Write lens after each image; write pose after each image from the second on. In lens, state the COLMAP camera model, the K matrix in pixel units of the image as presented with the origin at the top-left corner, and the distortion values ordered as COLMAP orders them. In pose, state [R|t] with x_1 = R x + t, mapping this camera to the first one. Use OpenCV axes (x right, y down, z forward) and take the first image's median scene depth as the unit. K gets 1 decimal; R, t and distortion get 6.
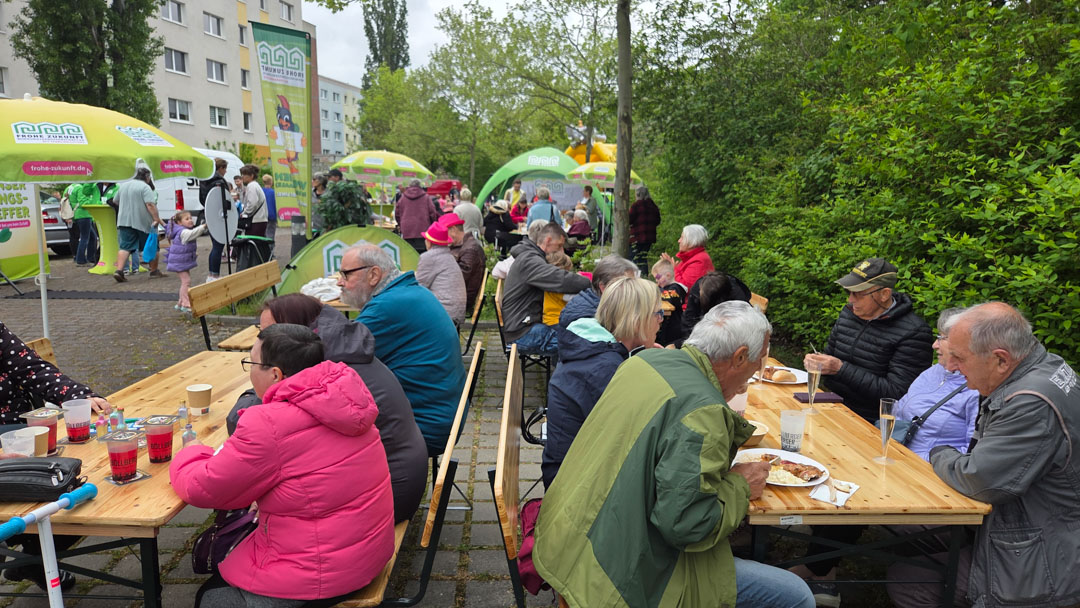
lens RADIAL K [[716.4, 0, 540.0], [0, 716.4, 304.0], [0, 0, 1]] dist [-0.002917, -0.001685]
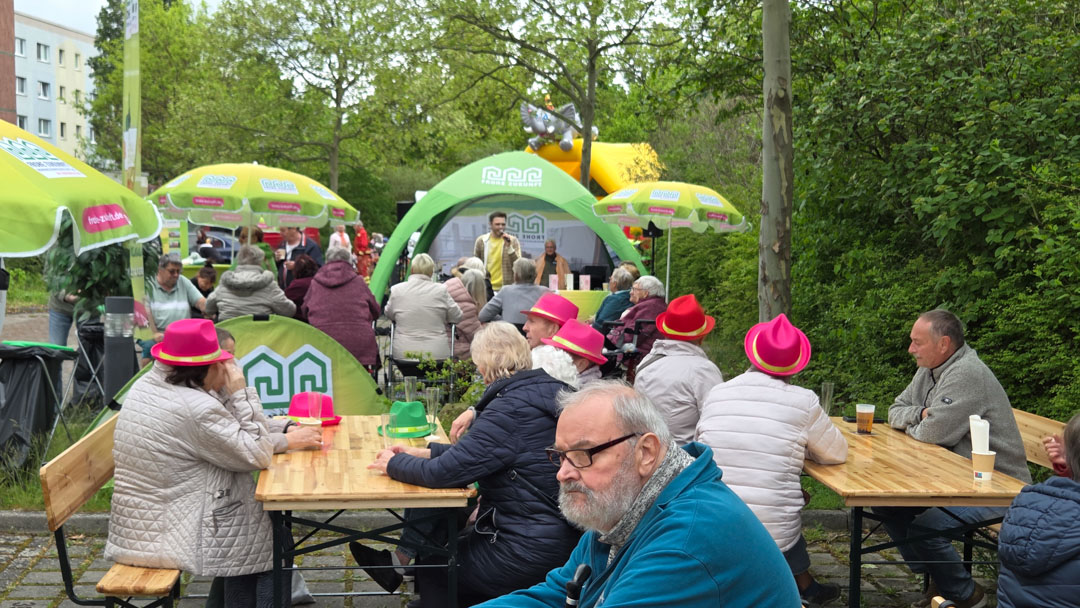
lens RADIAL K [[1410.3, 0, 540.0], [0, 1410.3, 304.0], [0, 0, 1]] dist [0.006880, -0.027052]
pose [[0.998373, -0.009959, 0.056140, -0.107240], [0.015797, 0.994396, -0.104532, -0.014045], [-0.054784, 0.105249, 0.992936, 0.030670]]
